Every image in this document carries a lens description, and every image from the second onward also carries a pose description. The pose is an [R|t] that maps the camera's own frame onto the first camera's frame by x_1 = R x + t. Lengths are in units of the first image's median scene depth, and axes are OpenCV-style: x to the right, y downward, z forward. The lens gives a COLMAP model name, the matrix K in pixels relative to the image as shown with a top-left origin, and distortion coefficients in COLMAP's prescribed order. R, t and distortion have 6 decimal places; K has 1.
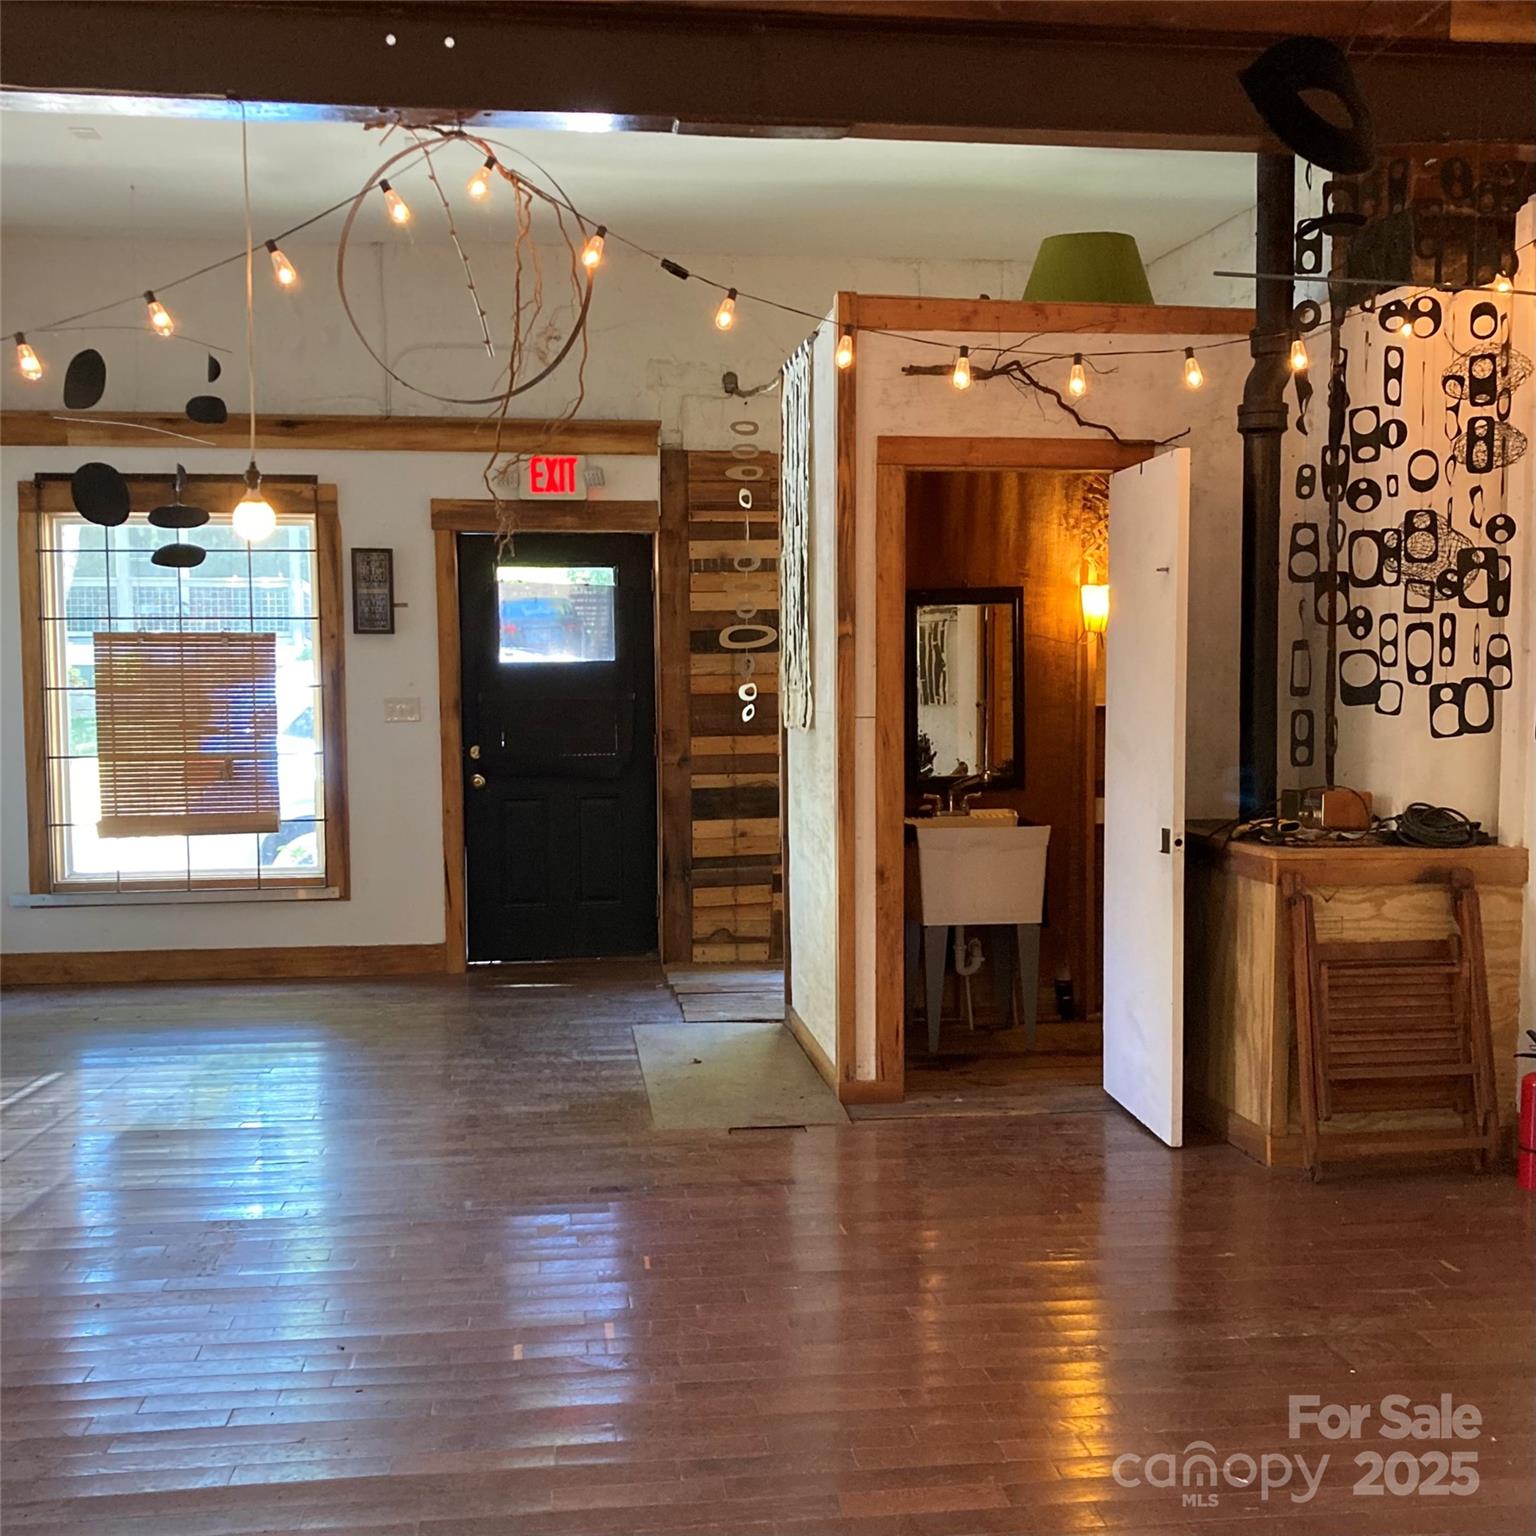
lens RADIAL K [[1685.8, 0, 768.0], [0, 1685.8, 769.0], [0, 0, 1]] dist [0.009604, 0.000000]
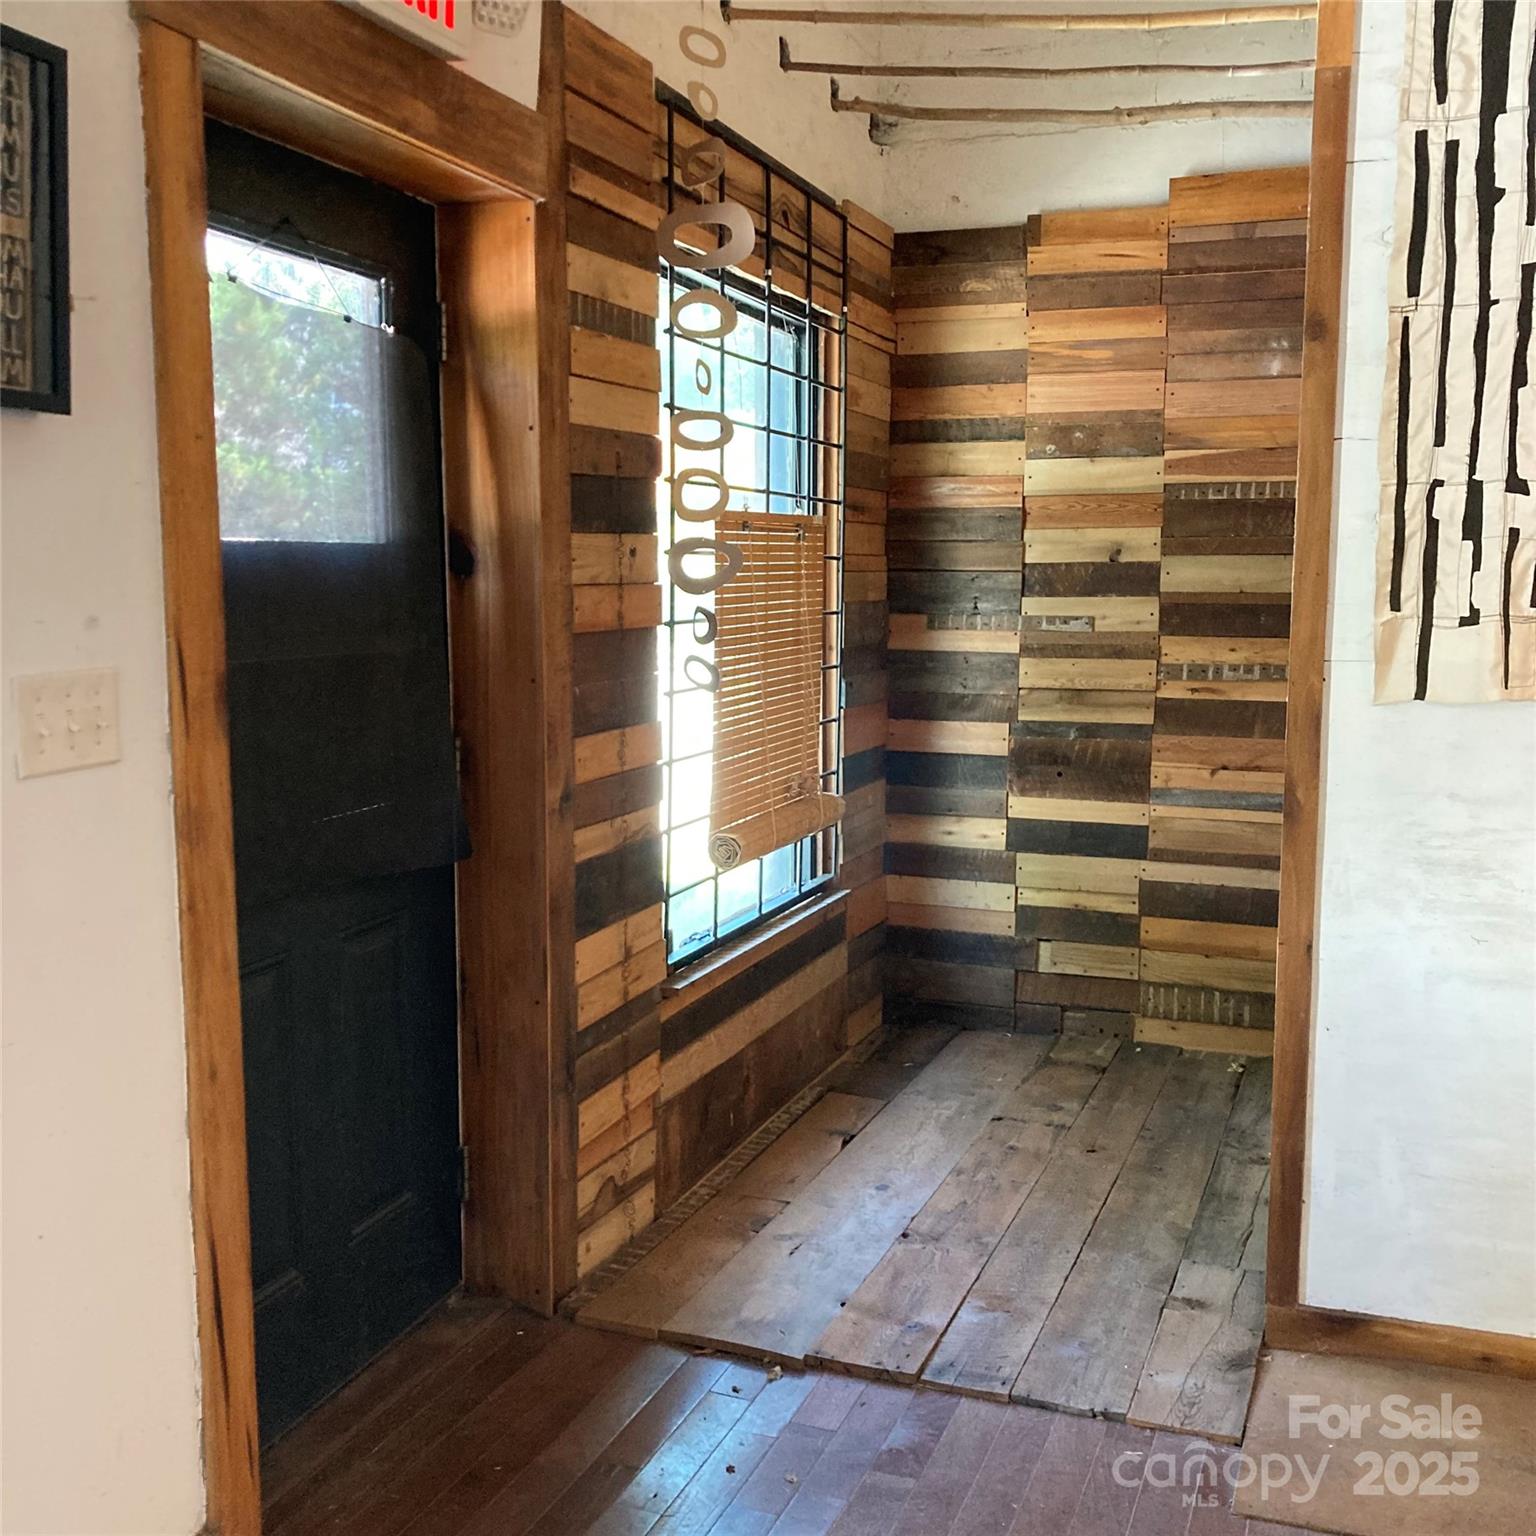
lens RADIAL K [[1685.8, 0, 768.7], [0, 1685.8, 769.4], [0, 0, 1]] dist [0.009604, 0.000000]
pose [[0.455792, -0.098513, 0.884618, -0.383472], [0.041826, 0.995129, 0.089269, -0.045823], [-0.889103, -0.003687, 0.457692, 0.774744]]
